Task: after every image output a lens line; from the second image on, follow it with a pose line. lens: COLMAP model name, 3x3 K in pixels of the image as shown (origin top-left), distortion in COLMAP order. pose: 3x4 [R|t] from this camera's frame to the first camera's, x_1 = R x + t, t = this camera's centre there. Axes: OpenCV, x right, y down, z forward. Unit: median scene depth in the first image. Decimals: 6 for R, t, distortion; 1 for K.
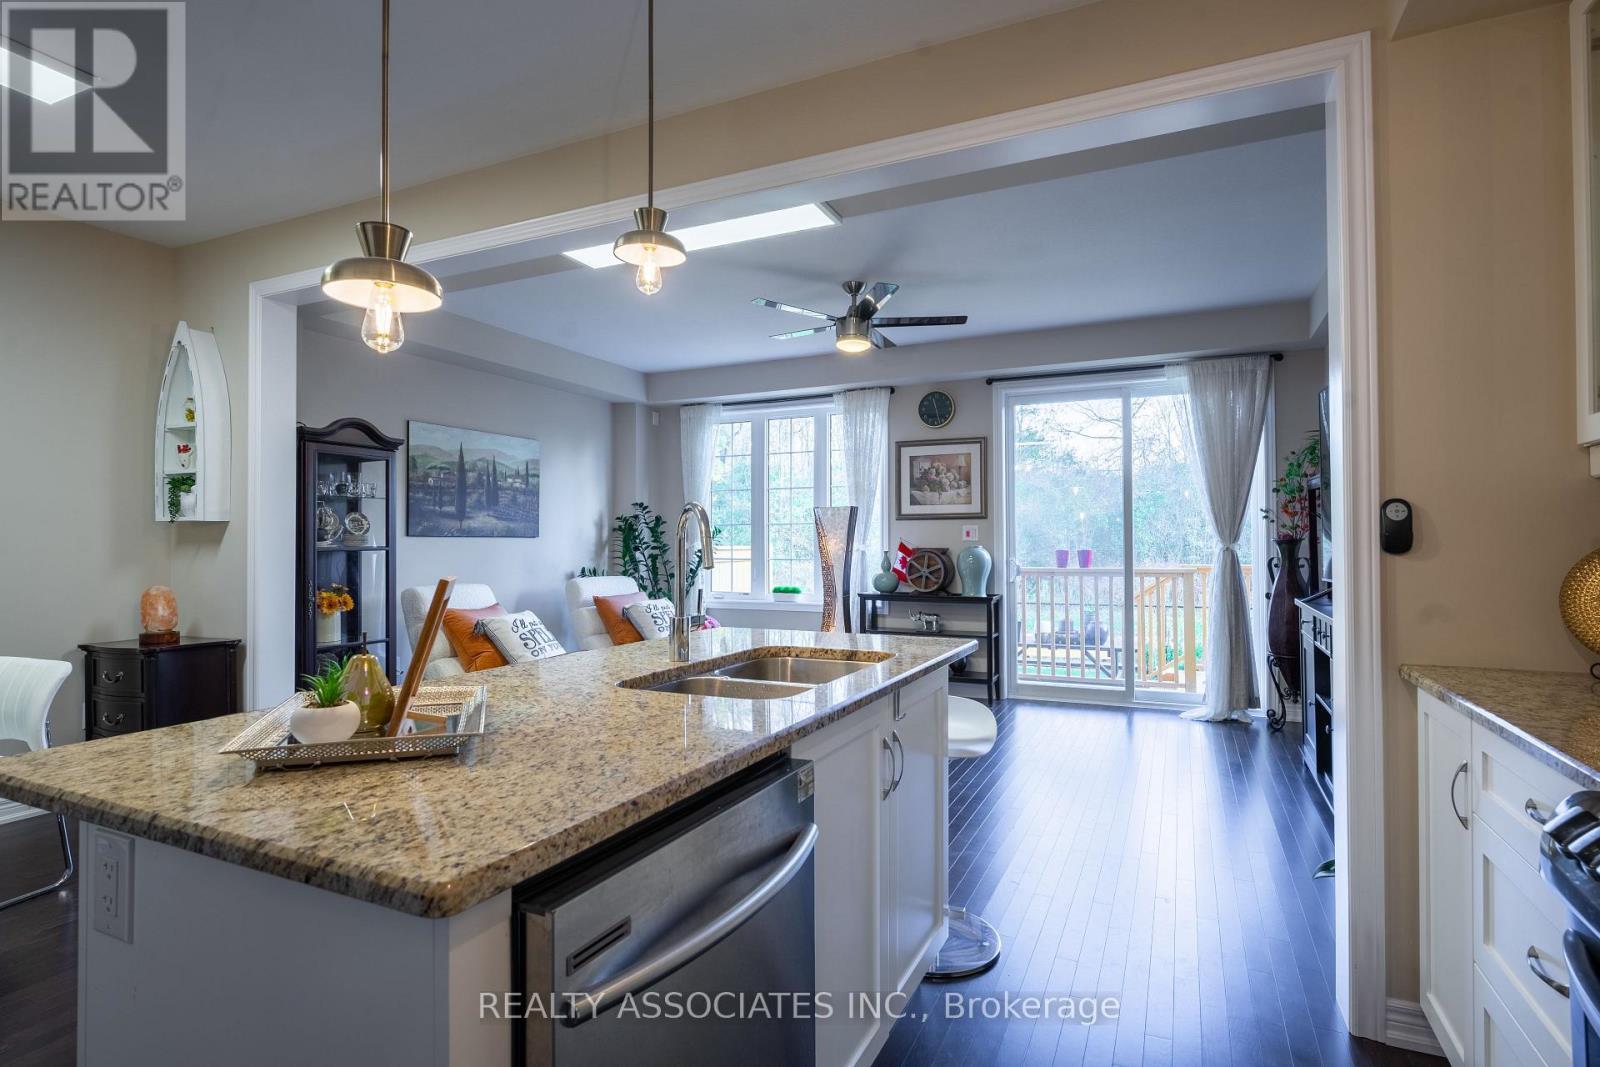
lens RADIAL K [[812.0, 0, 800.0], [0, 812.0, 533.5], [0, 0, 1]] dist [0.001040, 0.000139]
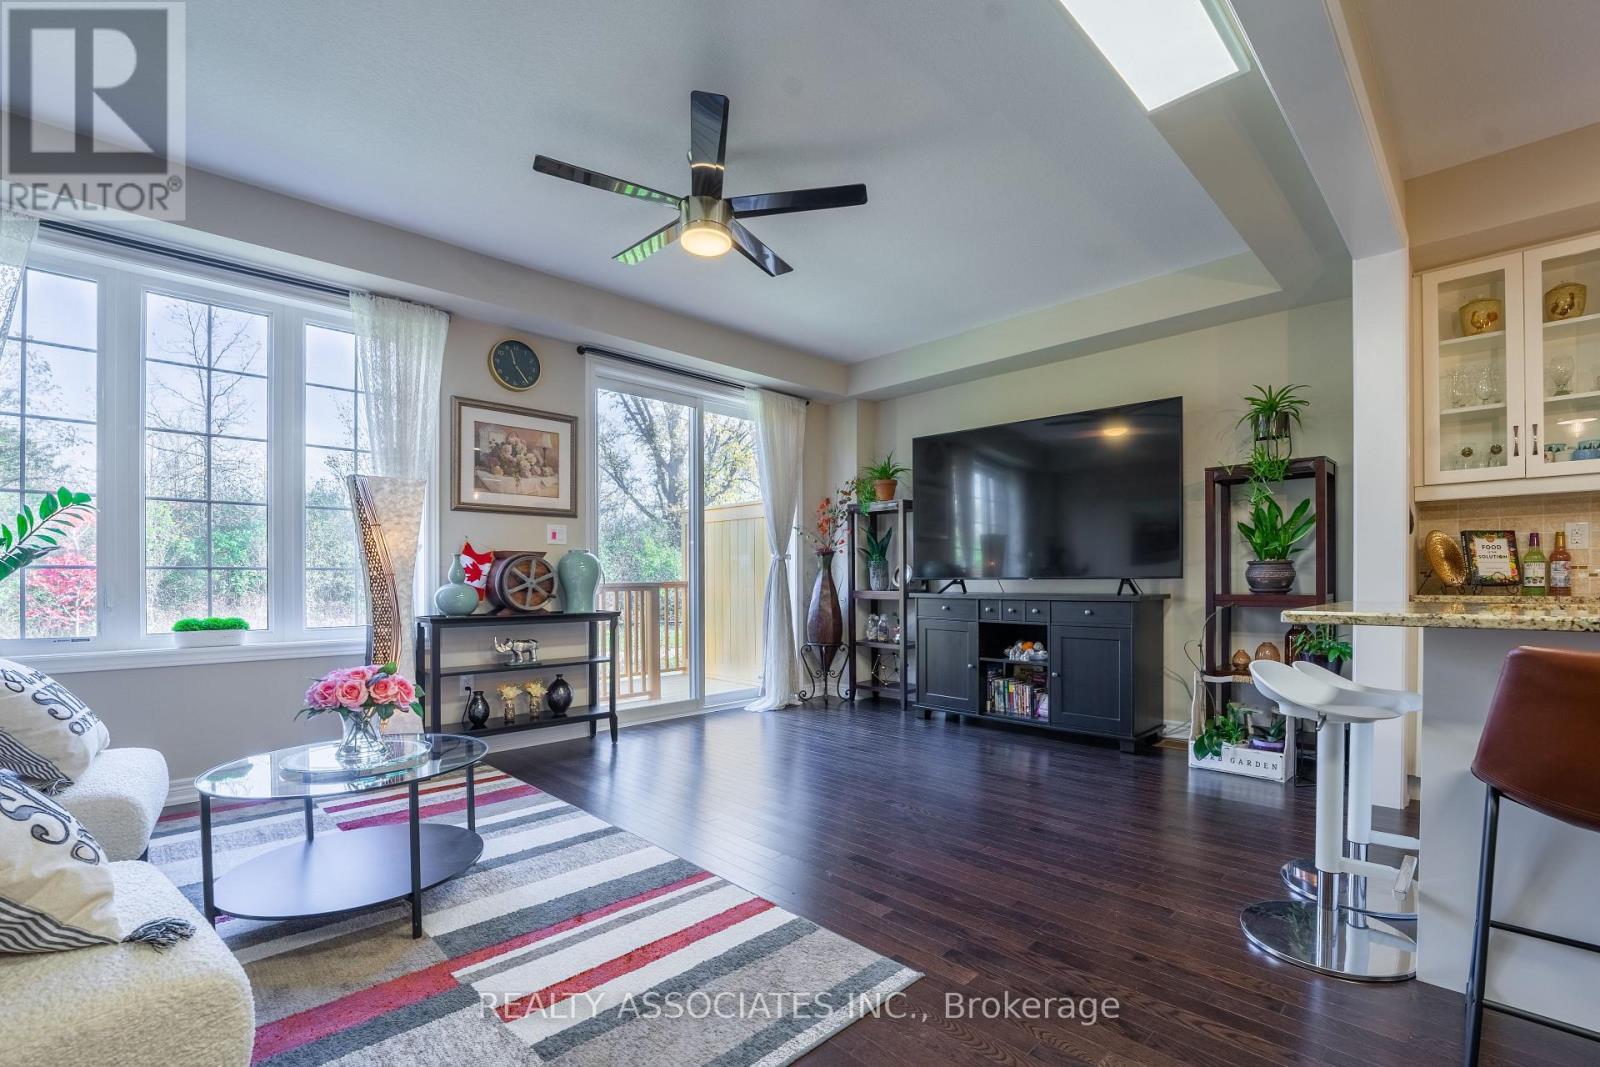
lens RADIAL K [[705.5, 0, 826.7], [0, 705.5, 578.8], [0, 0, 1]] dist [-0.018350, -0.000239]
pose [[0.329535, 0.002958, 0.944139, -0.350831], [-0.007240, 0.999974, -0.000606, 0.041386], [-0.944115, -0.006636, 0.329548, 0.528938]]
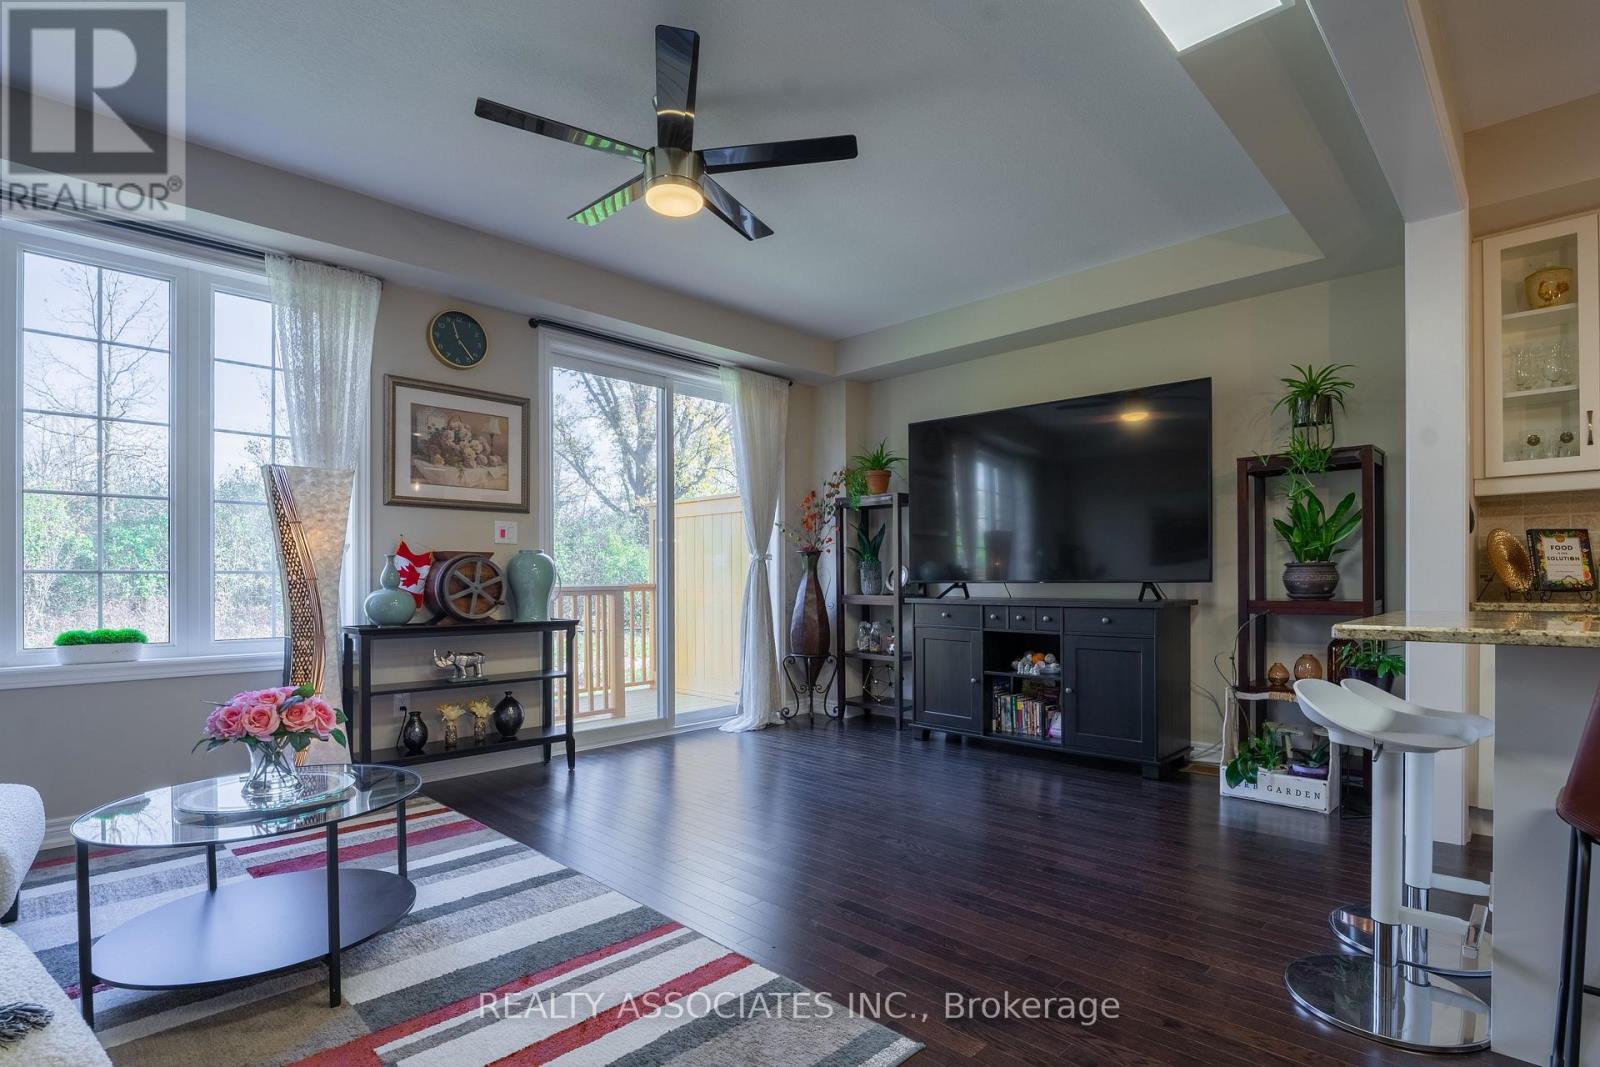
lens RADIAL K [[783.4, 0, 823.3], [0, 783.4, 580.1], [0, 0, 1]] dist [-0.010585, 0.000774]
pose [[0.316584, 0.000968, 0.948564, -0.341206], [-0.006706, 0.999977, 0.001218, 0.037985], [-0.948541, -0.006747, 0.316583, 0.531939]]
